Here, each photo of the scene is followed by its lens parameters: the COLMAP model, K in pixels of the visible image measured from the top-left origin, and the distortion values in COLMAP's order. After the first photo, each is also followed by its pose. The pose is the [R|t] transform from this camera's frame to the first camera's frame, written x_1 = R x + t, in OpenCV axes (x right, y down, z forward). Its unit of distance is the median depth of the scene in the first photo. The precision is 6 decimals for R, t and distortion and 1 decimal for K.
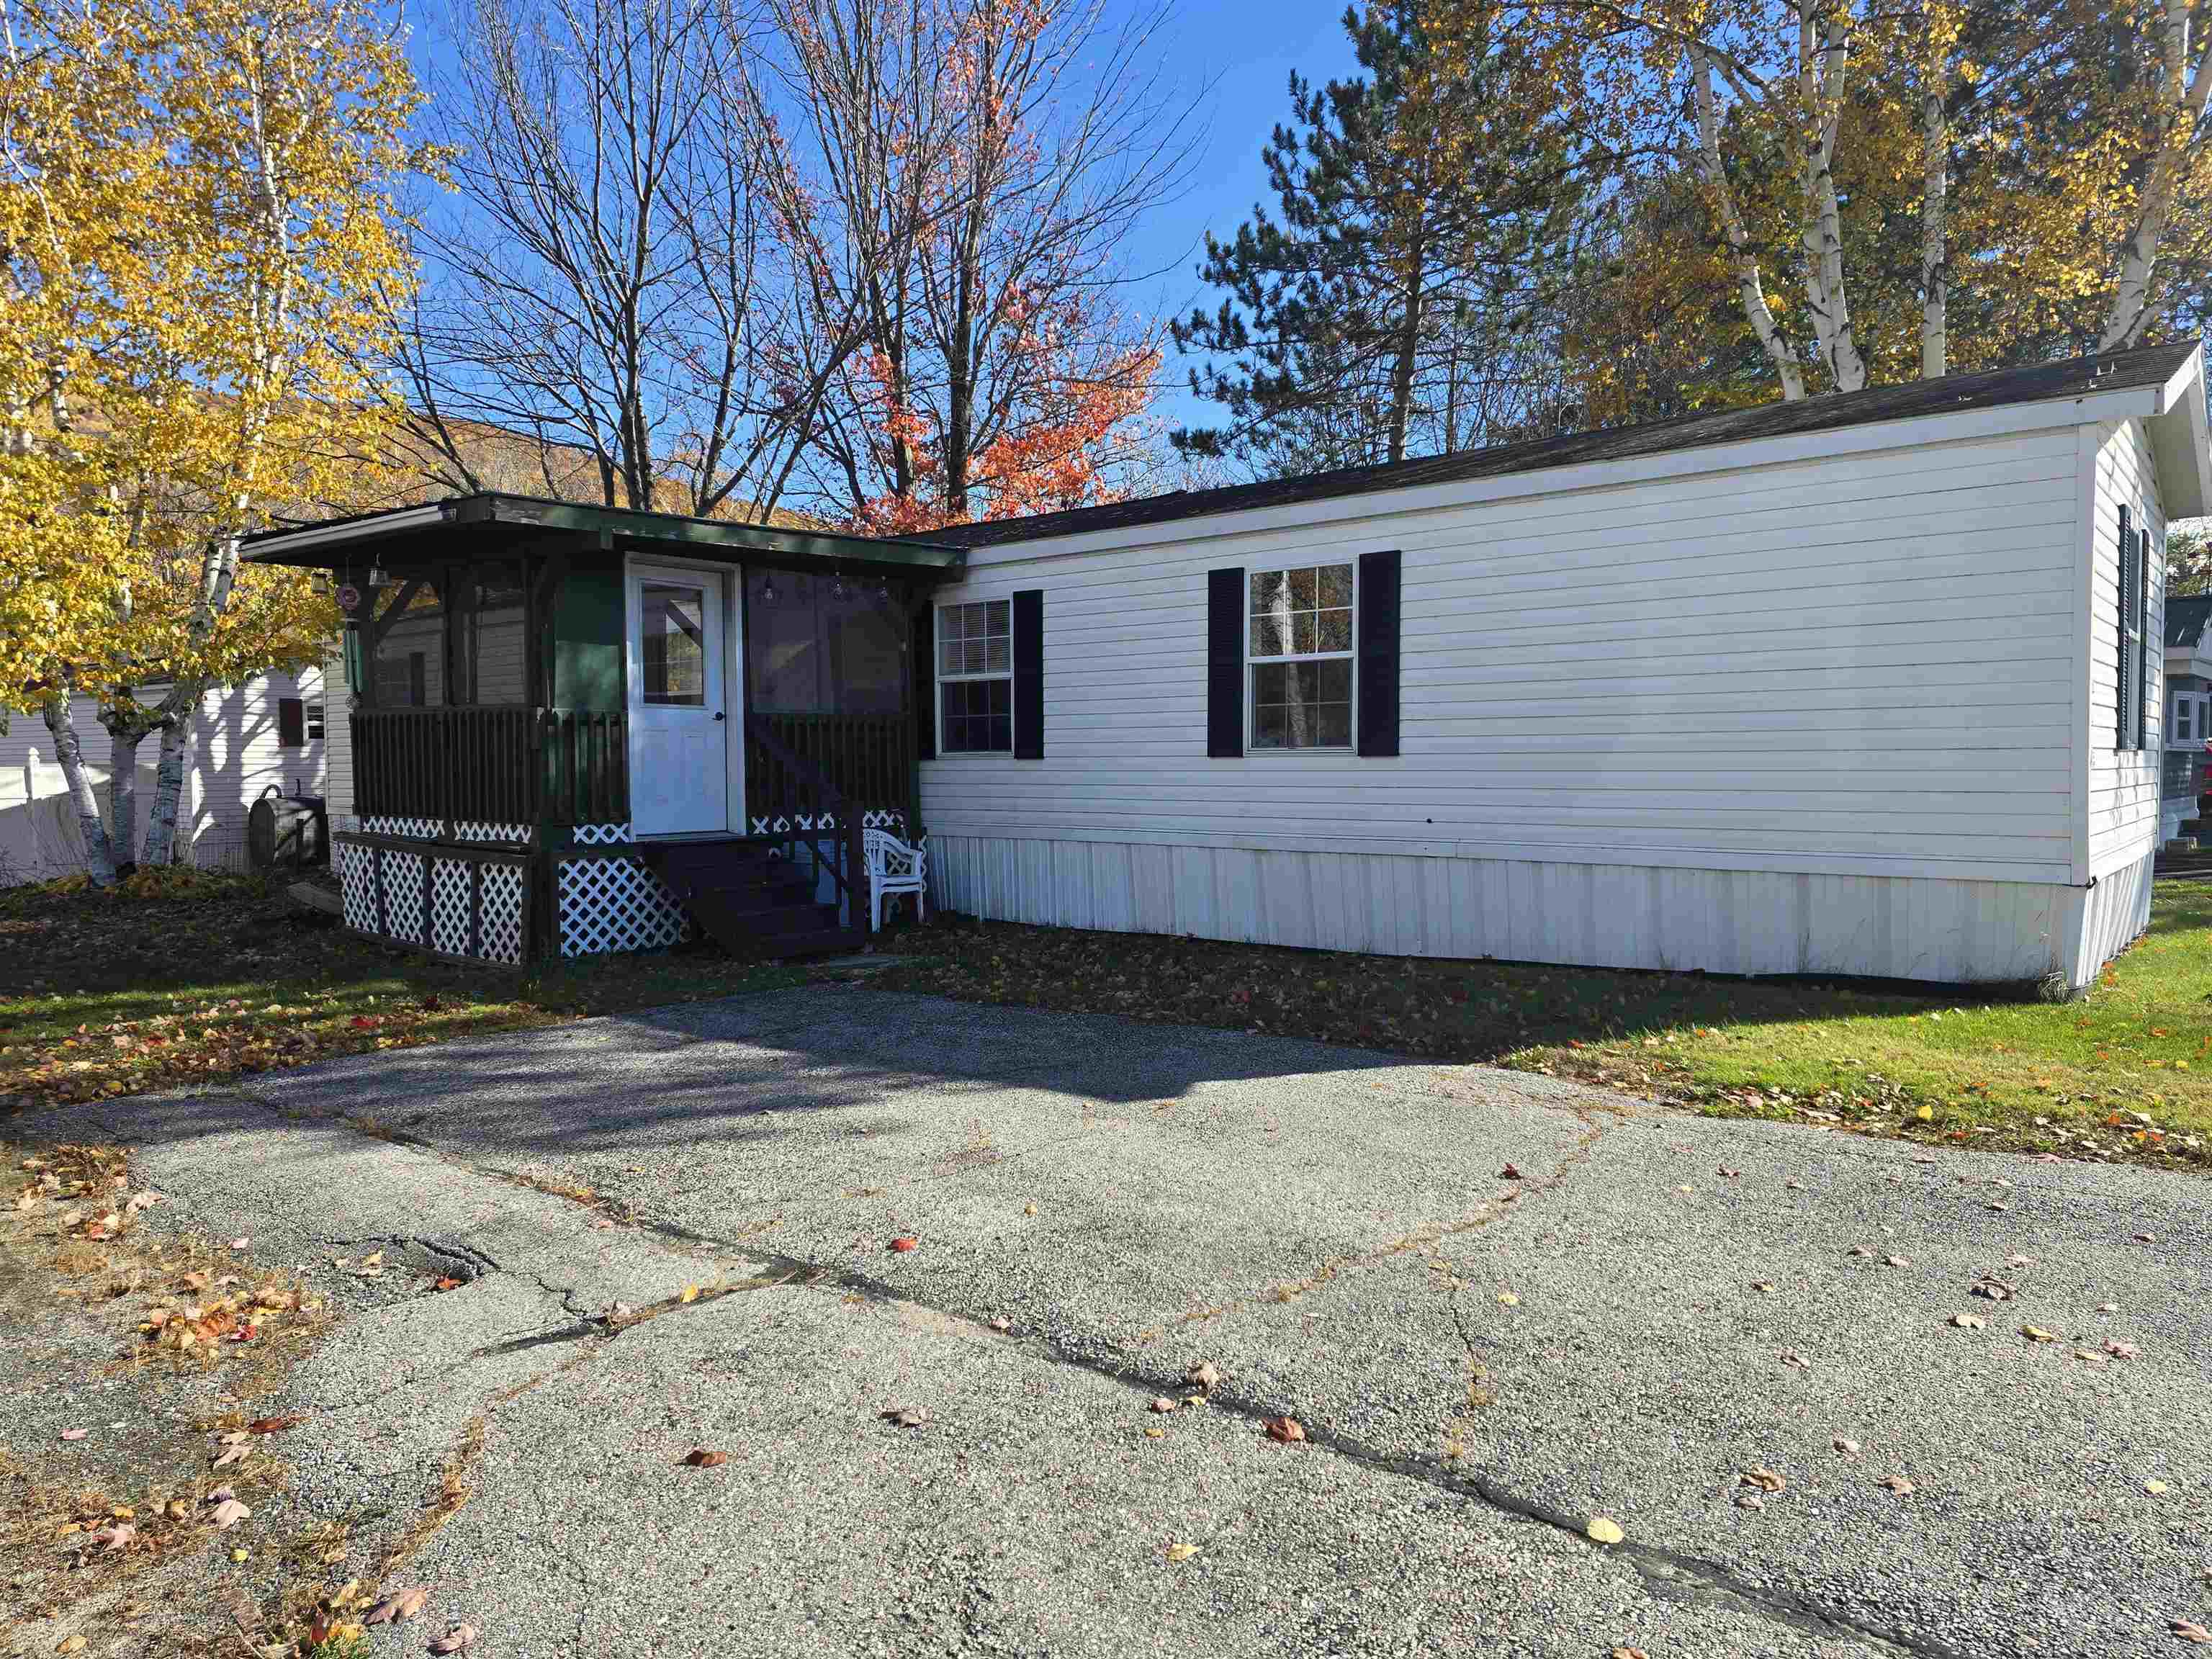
lens RADIAL K [[1471.7, 0, 1098.7], [0, 1471.7, 801.8], [0, 0, 1]] dist [0.086807, -0.081456]
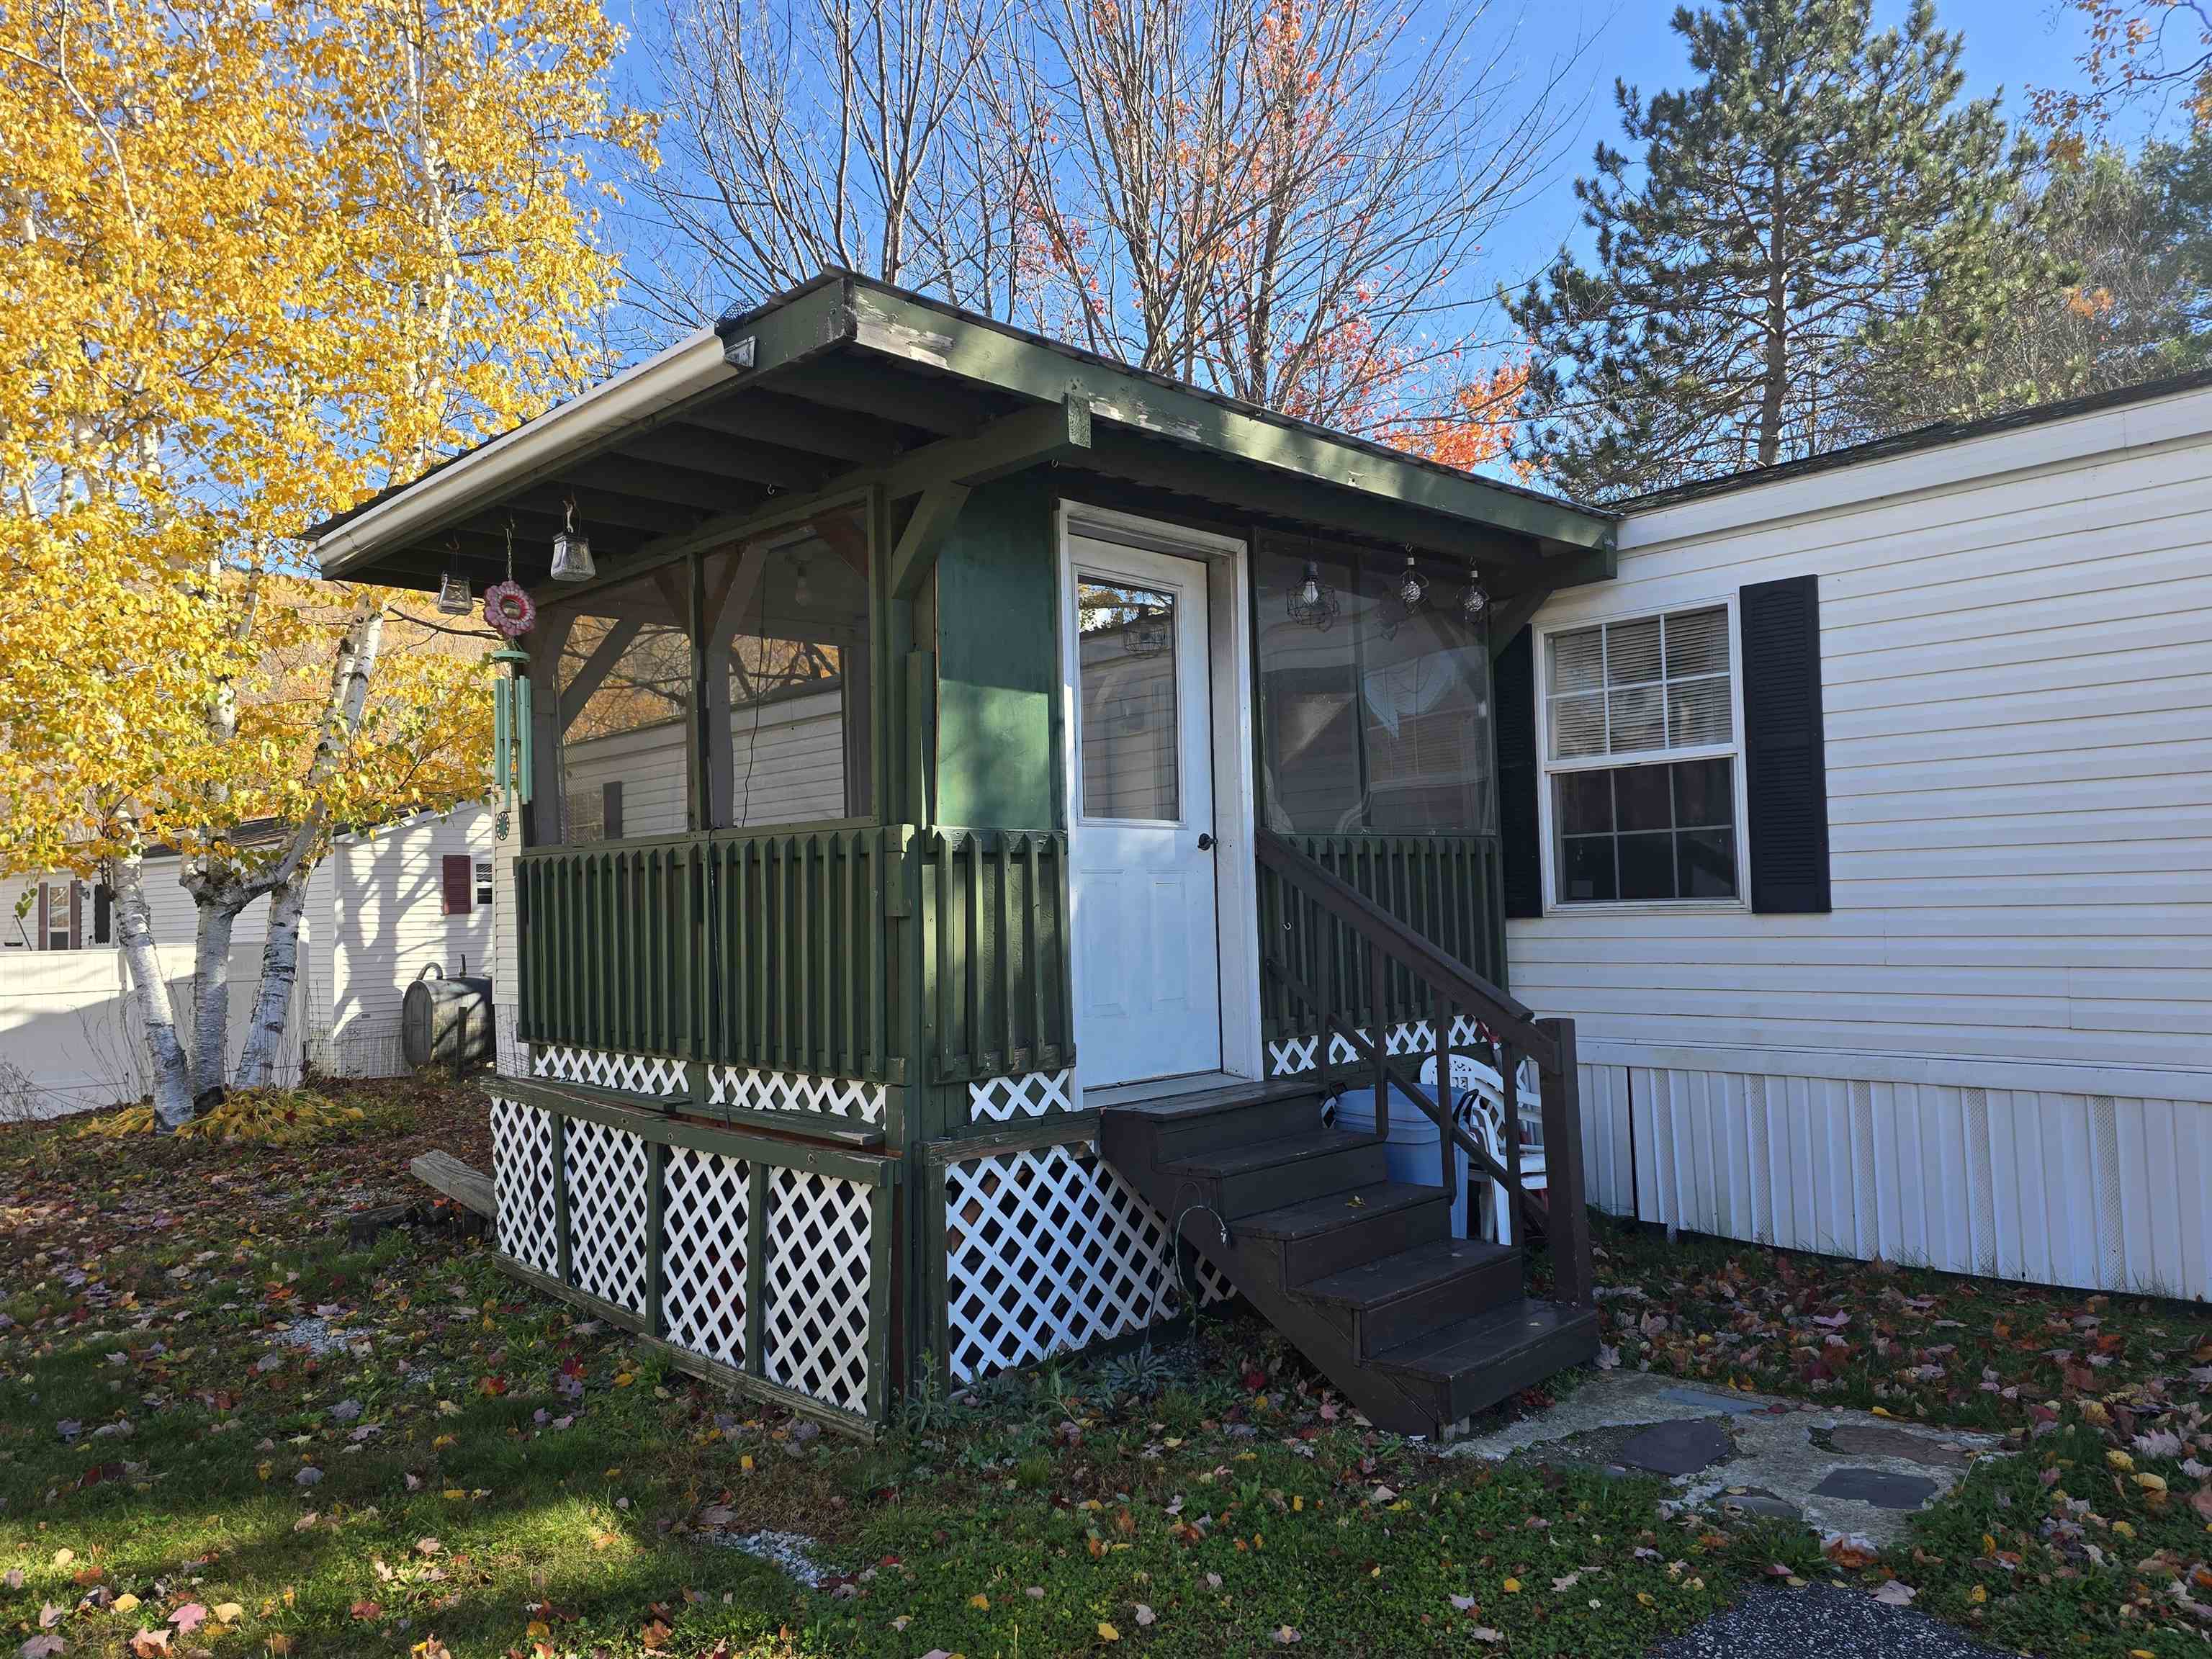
lens RADIAL K [[1463.5, 0, 1106.0], [0, 1463.5, 829.5], [0, 0, 1]] dist [0.072182, -0.073401]
pose [[0.995393, -0.025191, -0.092510, -0.245587], [0.017520, 0.996412, -0.082807, -0.021150], [0.094264, 0.080805, 0.992263, 0.504872]]
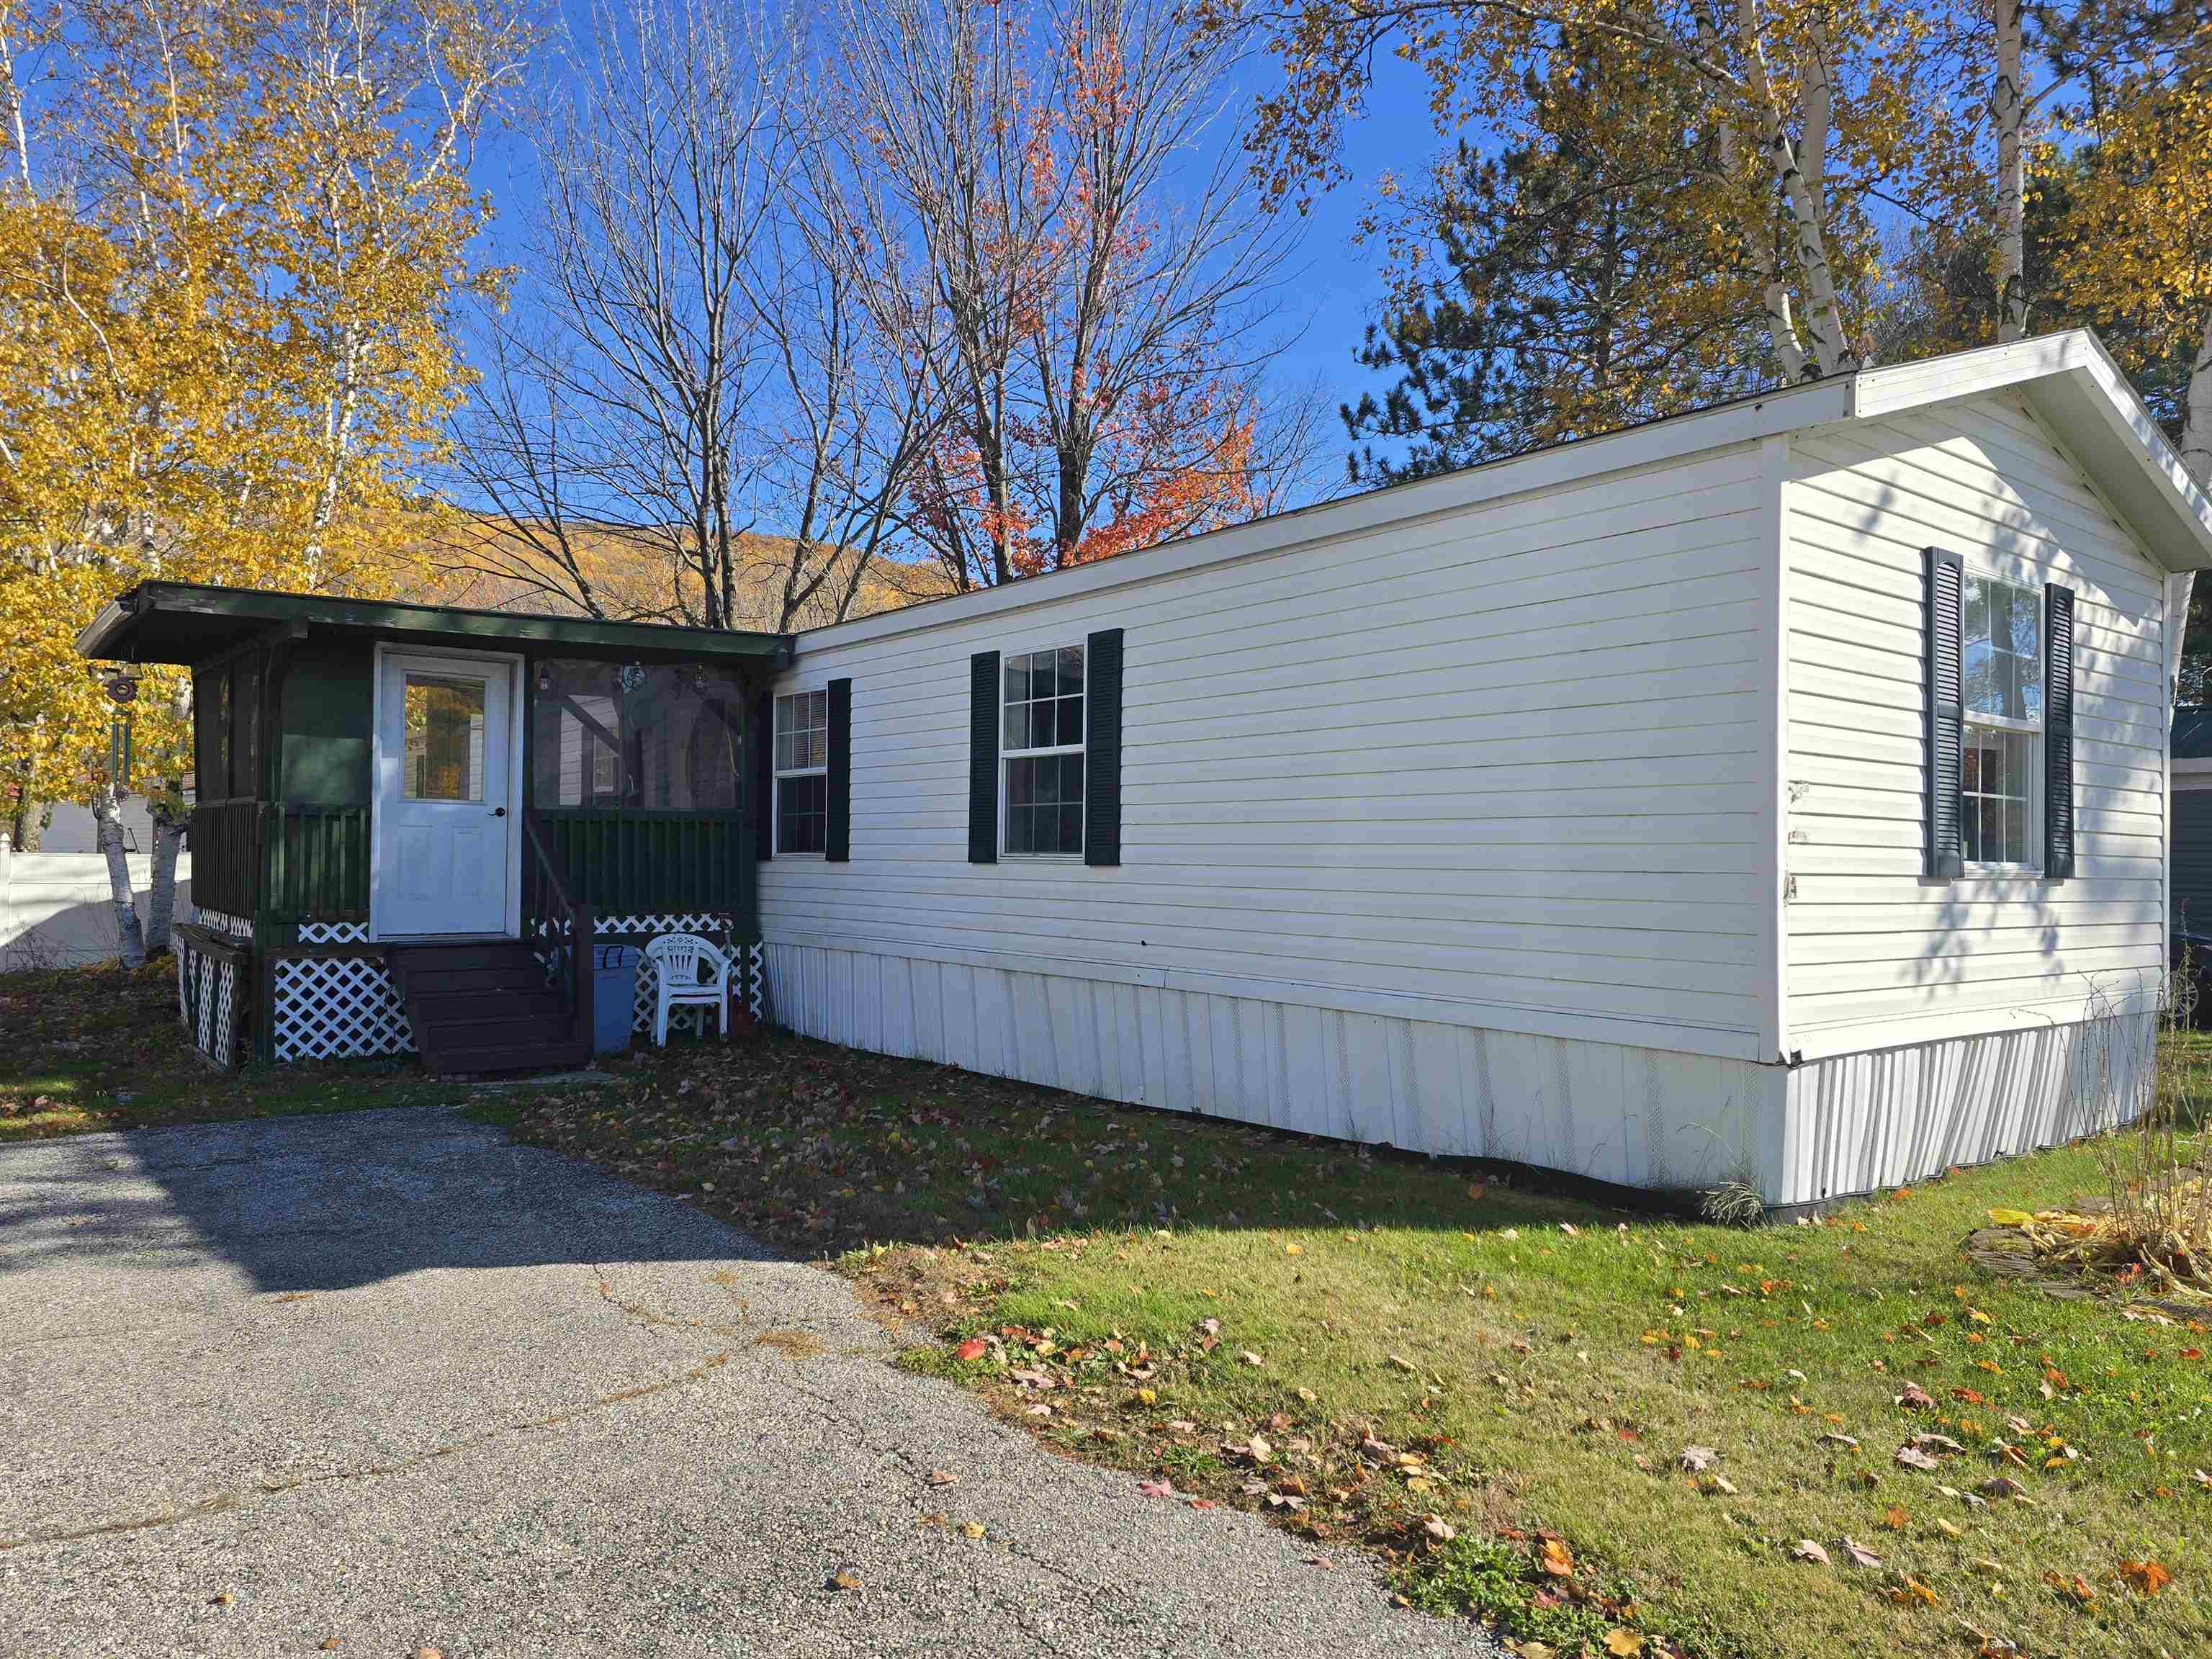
lens RADIAL K [[1471.5, 0, 1111.7], [0, 1471.5, 830.9], [0, 0, 1]] dist [0.070747, -0.067757]
pose [[0.976542, 0.013976, -0.214873, 0.337409], [-0.024371, 0.998653, -0.045804, -0.011391], [0.213943, 0.049966, 0.975567, 0.150429]]
